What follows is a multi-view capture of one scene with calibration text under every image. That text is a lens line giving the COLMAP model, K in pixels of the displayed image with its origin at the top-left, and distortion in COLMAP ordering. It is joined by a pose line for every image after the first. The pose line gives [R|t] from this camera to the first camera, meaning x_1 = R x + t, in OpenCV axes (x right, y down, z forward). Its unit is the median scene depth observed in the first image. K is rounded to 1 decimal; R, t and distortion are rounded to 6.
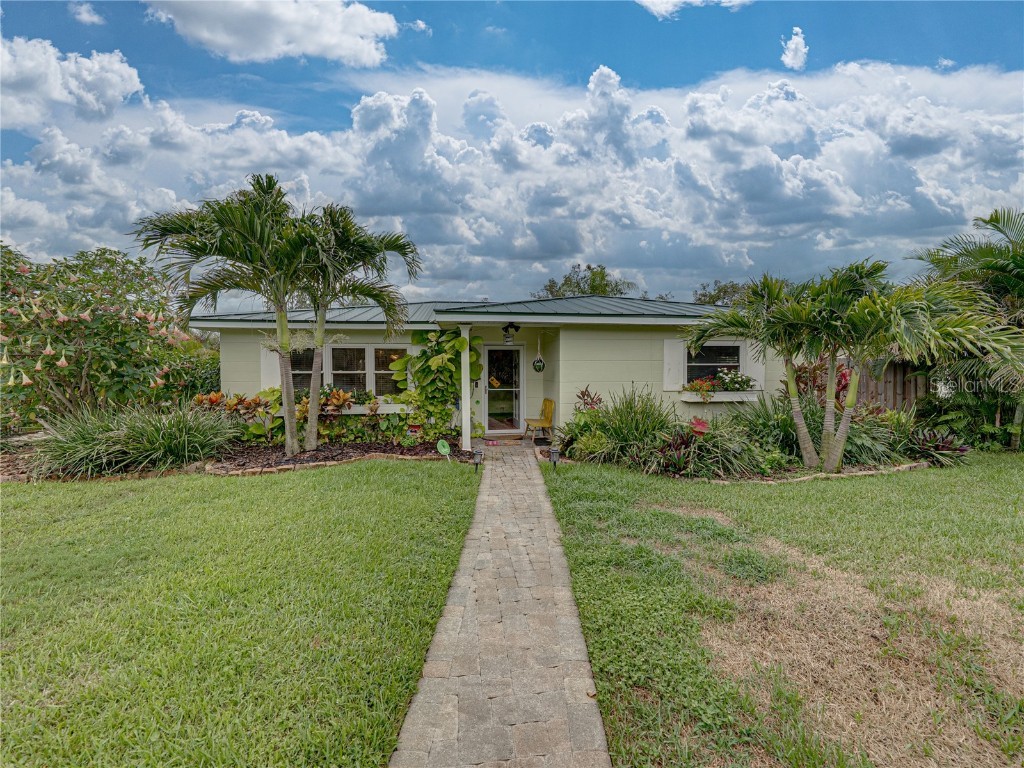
lens RADIAL K [[412.3, 0, 513.9], [0, 412.3, 372.3], [0, 0, 1]] dist [-0.000846, -0.000644]
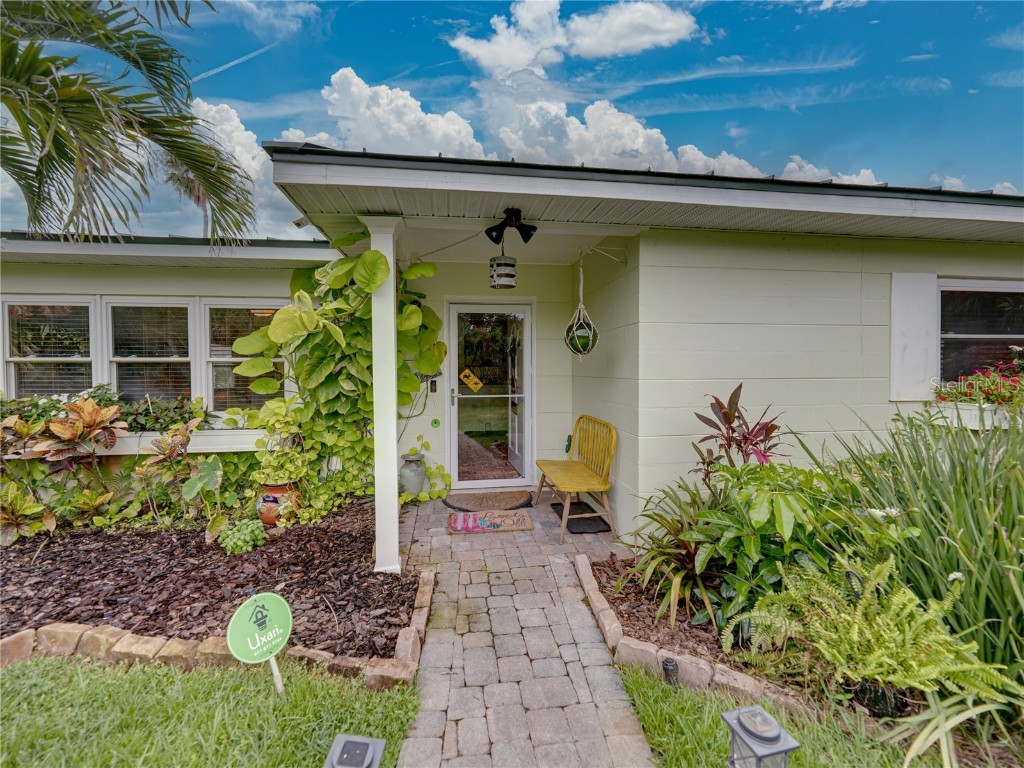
lens RADIAL K [[412.3, 0, 513.9], [0, 412.3, 372.3], [0, 0, 1]] dist [-0.000846, -0.000644]
pose [[0.999453, -0.000680, 0.033078, -0.013681], [0.000648, 0.999999, 0.000965, 0.014313], [-0.033079, -0.000943, 0.999452, 0.540253]]
